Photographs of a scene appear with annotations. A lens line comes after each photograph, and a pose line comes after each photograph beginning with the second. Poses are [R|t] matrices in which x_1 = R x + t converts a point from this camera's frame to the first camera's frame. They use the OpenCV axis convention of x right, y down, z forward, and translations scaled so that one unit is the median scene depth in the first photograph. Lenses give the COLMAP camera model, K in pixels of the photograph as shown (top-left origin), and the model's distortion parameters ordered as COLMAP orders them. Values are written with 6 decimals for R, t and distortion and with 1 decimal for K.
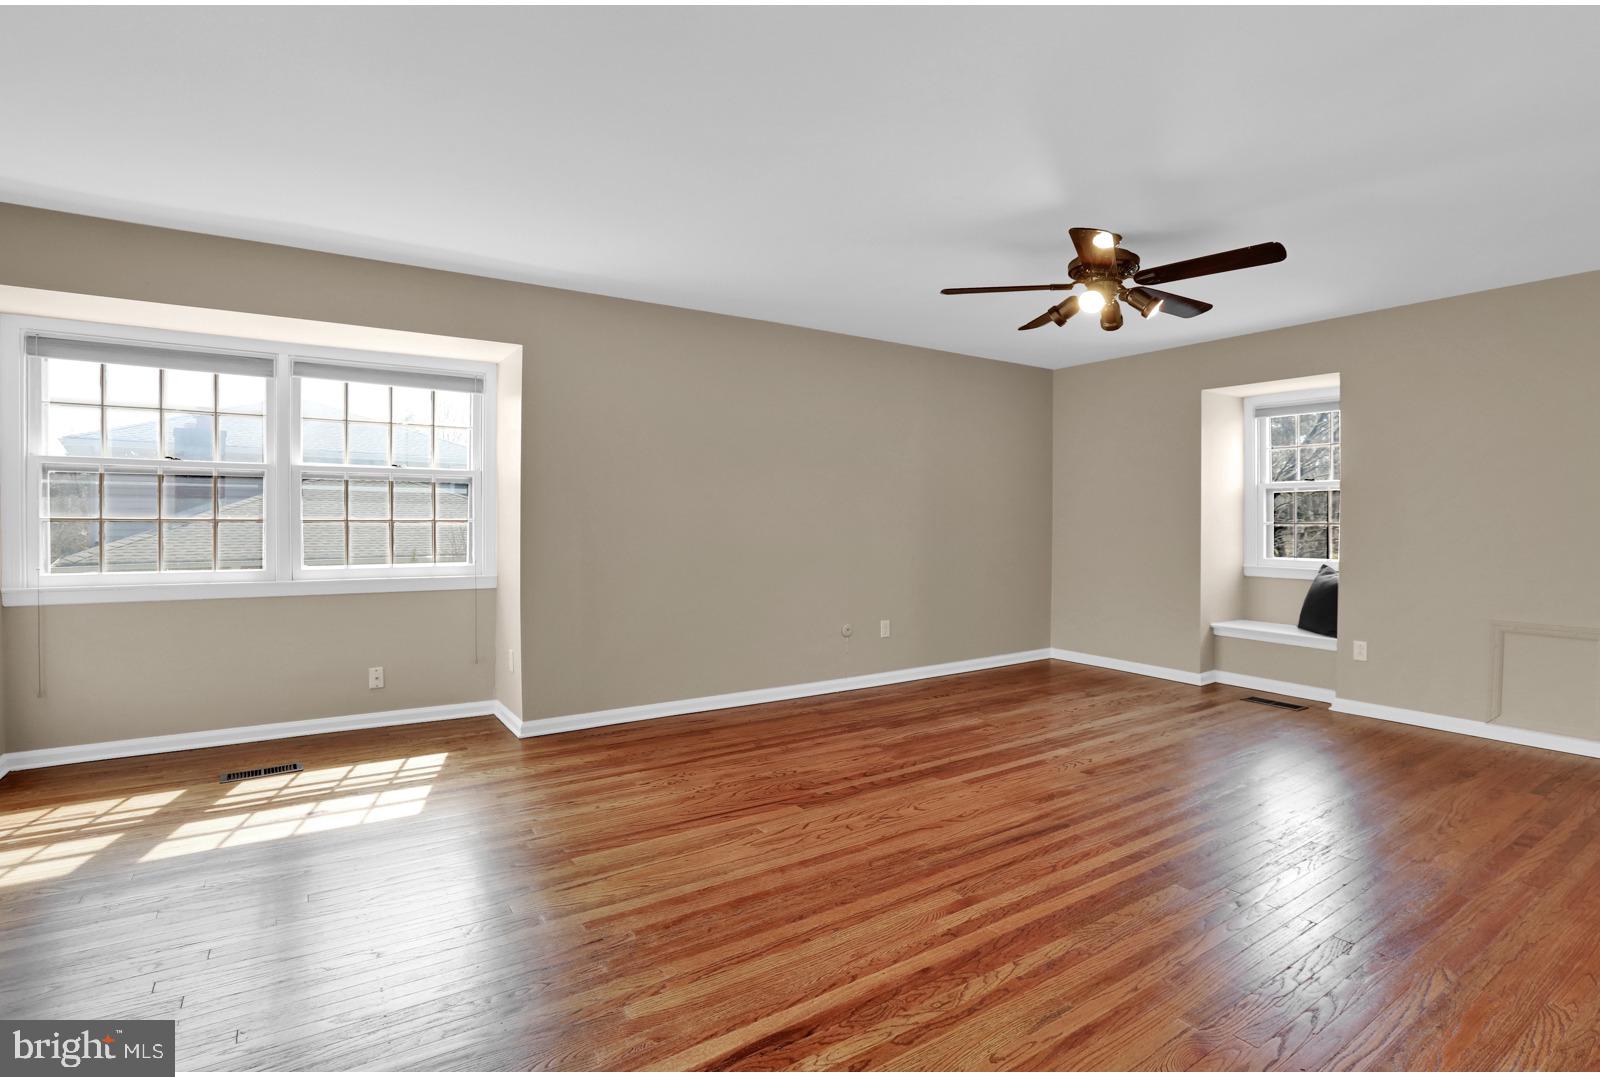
lens RADIAL K [[737.2, 0, 808.8], [0, 737.2, 521.1], [0, 0, 1]] dist [-0.042804, 0.023739]
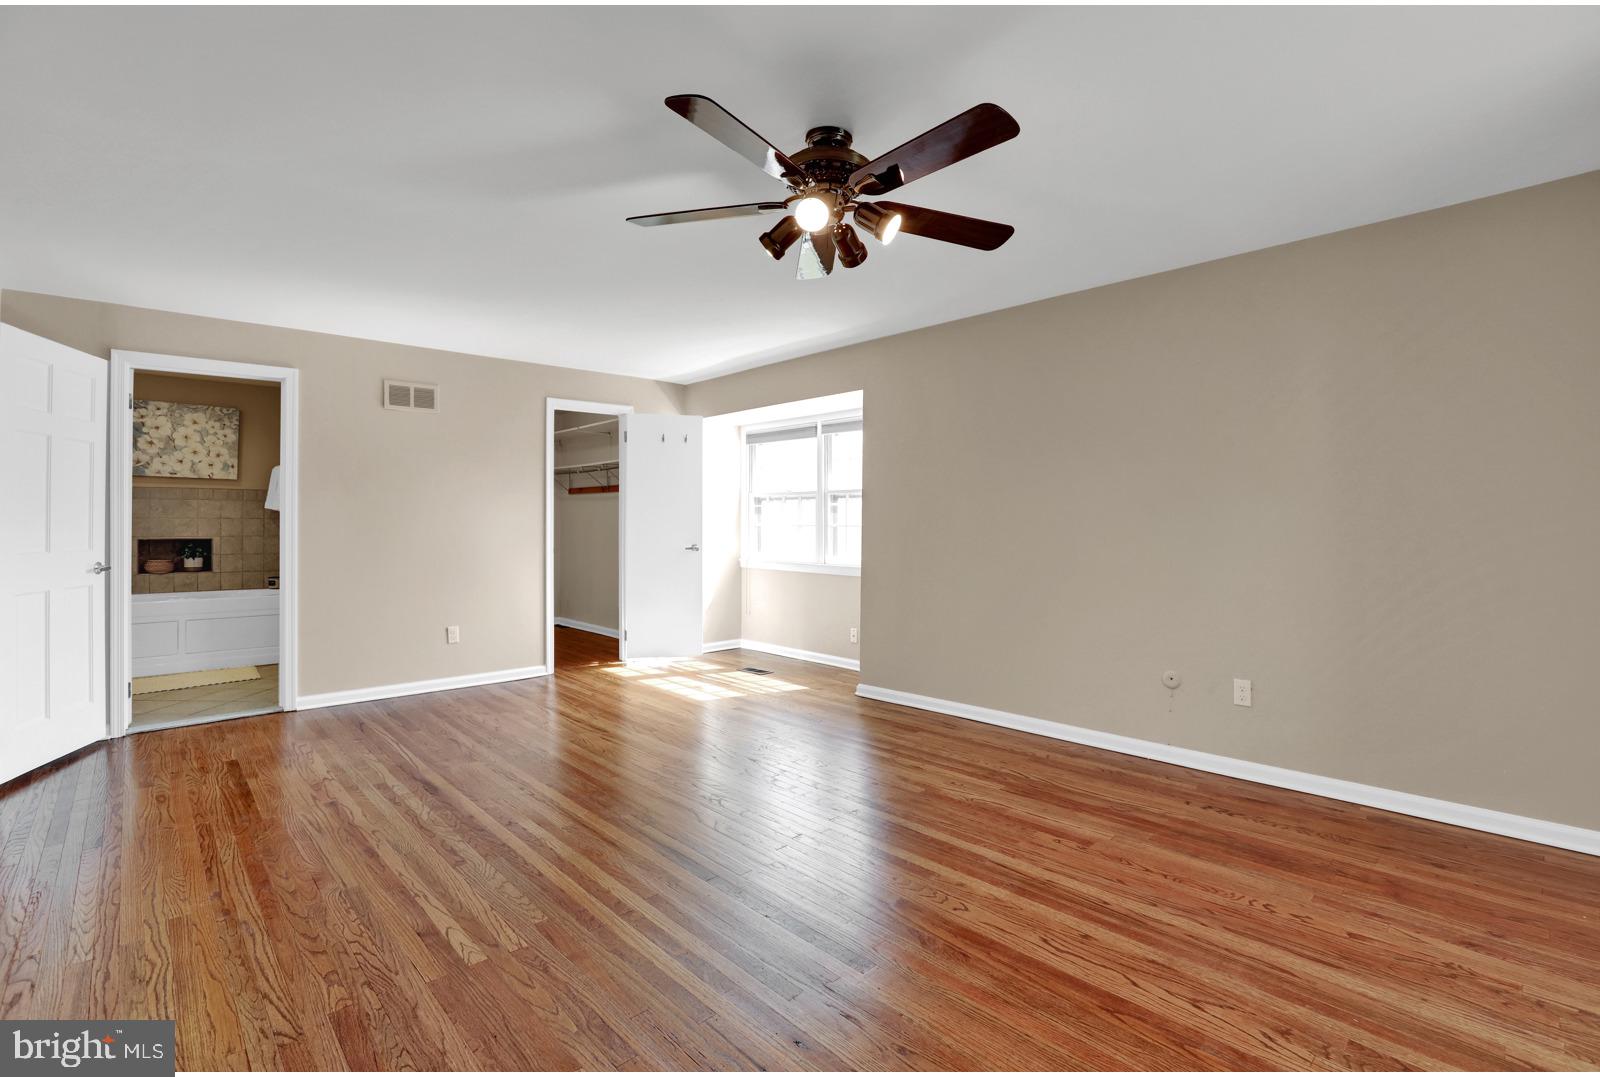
lens RADIAL K [[737.2, 0, 808.8], [0, 737.2, 521.1], [0, 0, 1]] dist [-0.042804, 0.023739]
pose [[0.178670, -0.016060, -0.983778, 0.886770], [-0.004552, 0.999843, -0.017149, 0.016016], [0.983899, 0.007542, 0.178569, 0.707005]]
